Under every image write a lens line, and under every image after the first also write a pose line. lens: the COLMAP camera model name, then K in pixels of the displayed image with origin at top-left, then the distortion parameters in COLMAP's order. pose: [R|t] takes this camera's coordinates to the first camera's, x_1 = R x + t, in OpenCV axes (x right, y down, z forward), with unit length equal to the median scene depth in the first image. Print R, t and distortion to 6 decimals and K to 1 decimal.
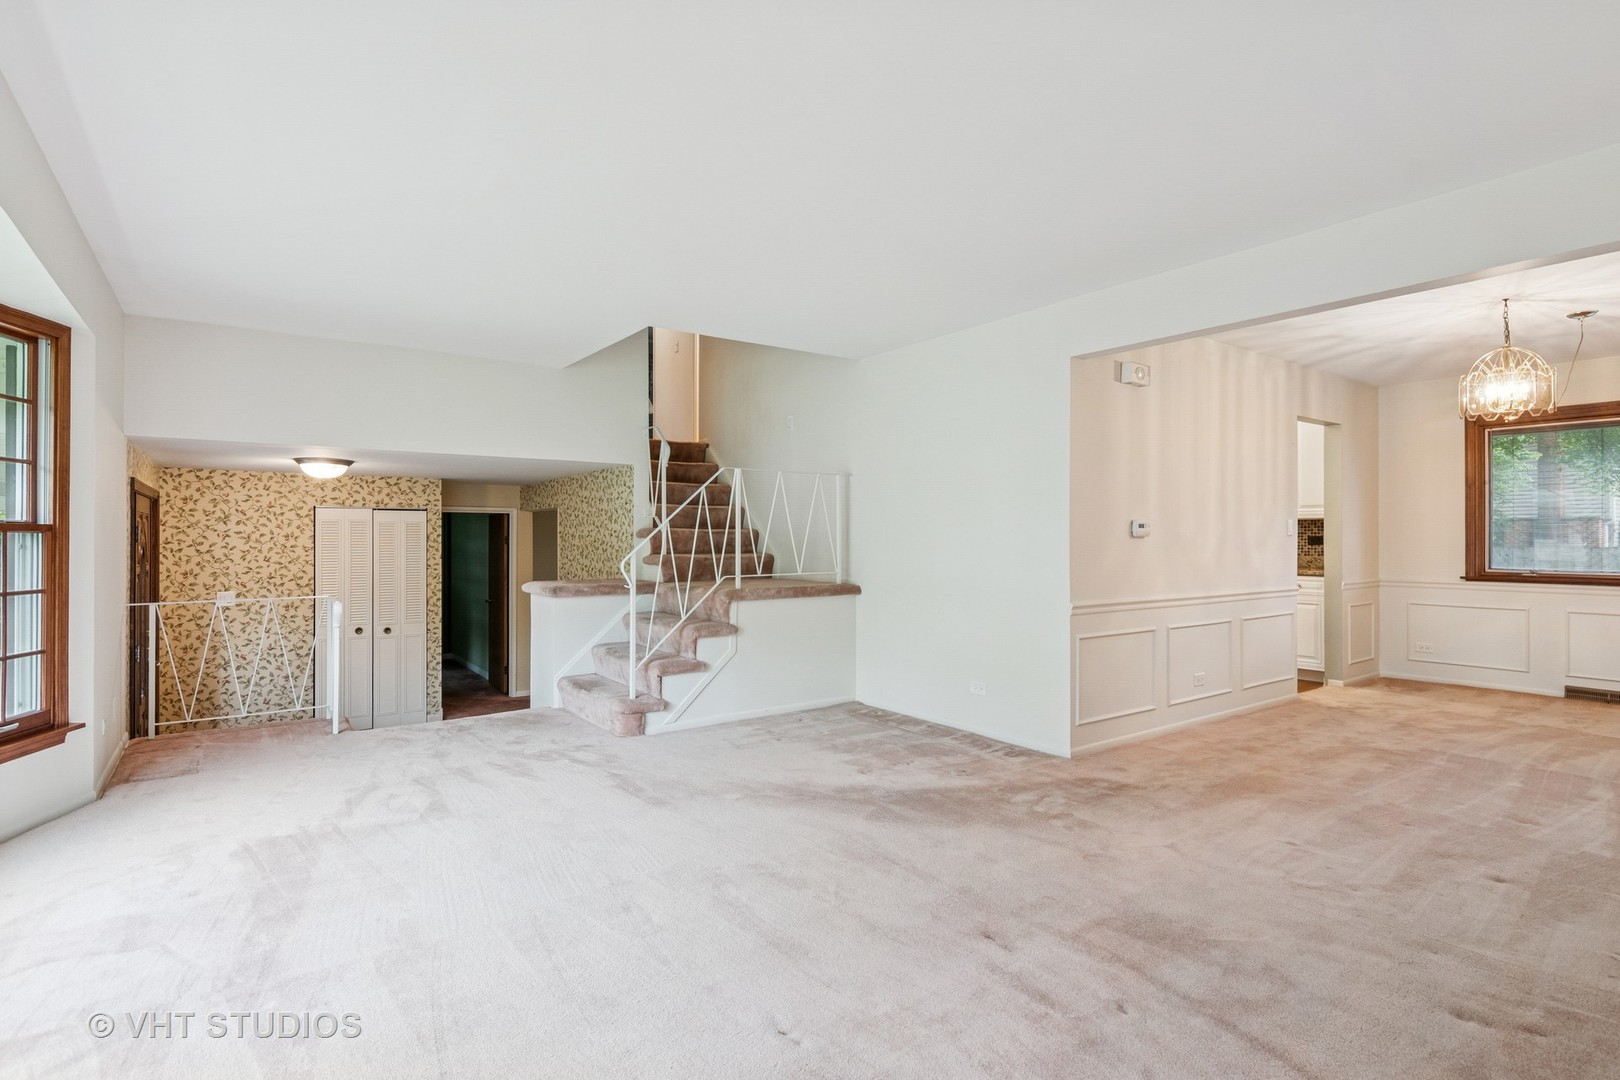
lens RADIAL K [[793.1, 0, 811.8], [0, 793.1, 537.7], [0, 0, 1]] dist [0.002131, -0.002747]
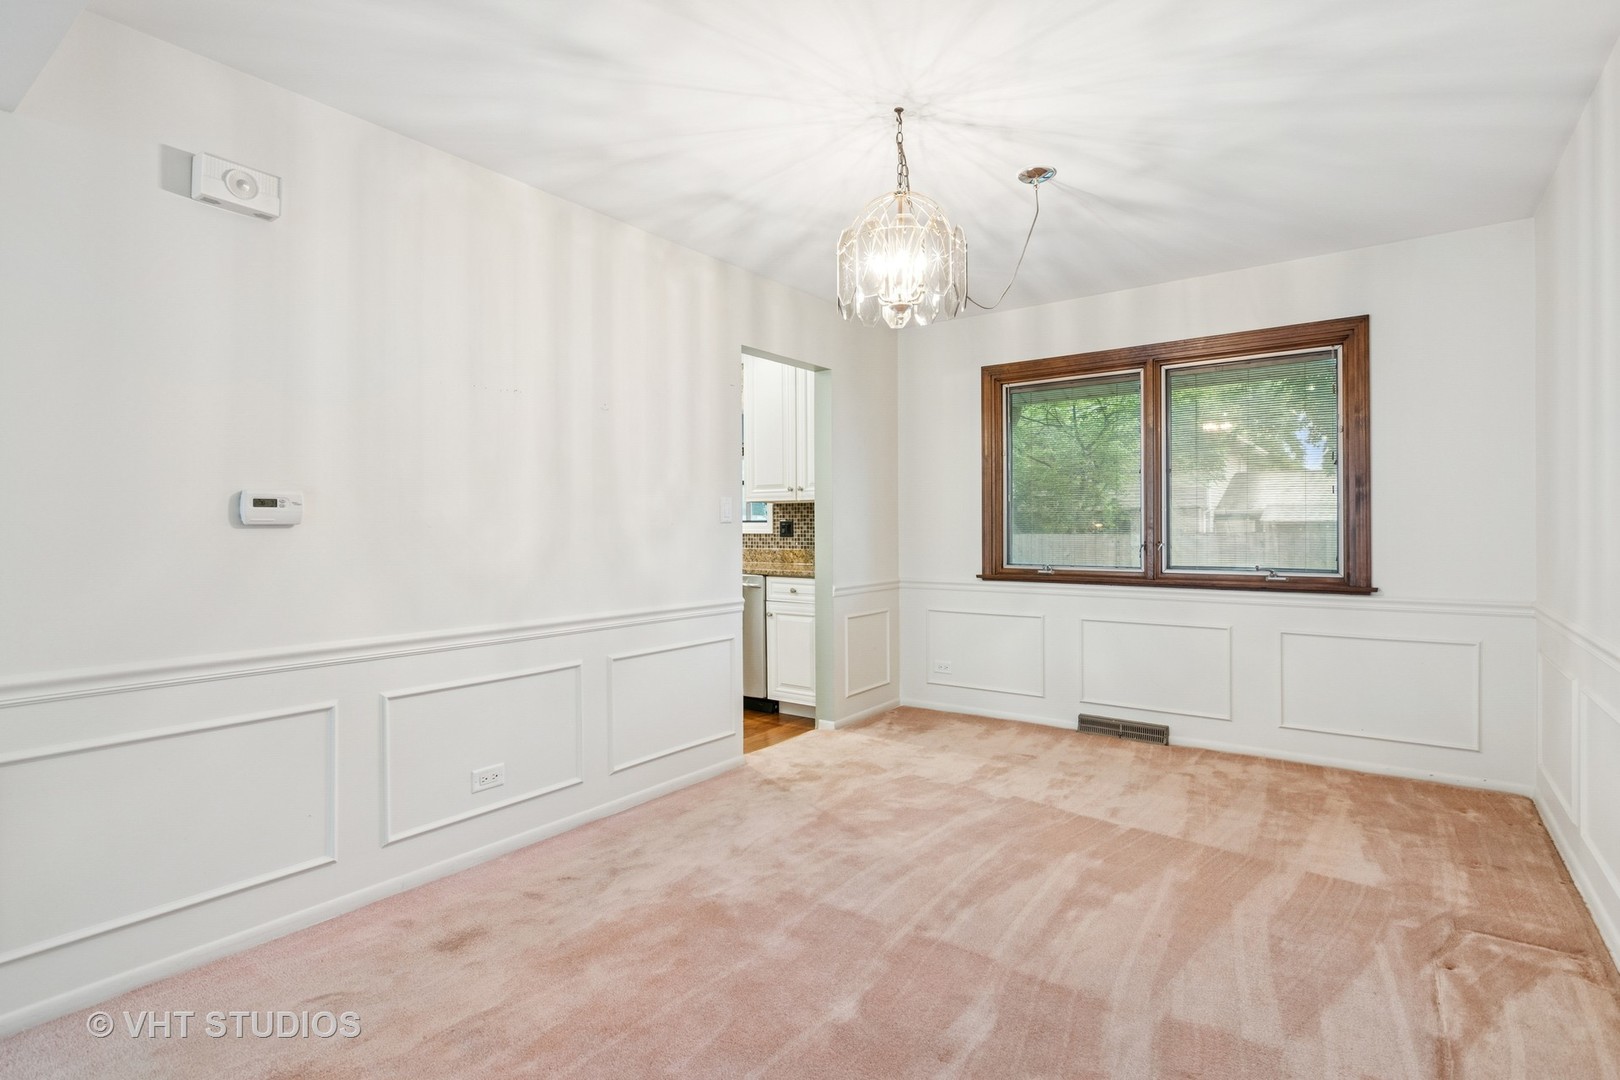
lens RADIAL K [[793.1, 0, 807.8], [0, 793.1, 534.7], [0, 0, 1]] dist [0.002131, -0.002747]
pose [[0.952727, -0.008609, 0.303706, 0.427773], [0.005859, 0.999933, 0.009964, 0.001226], [-0.303771, -0.007714, 0.952714, 0.315464]]
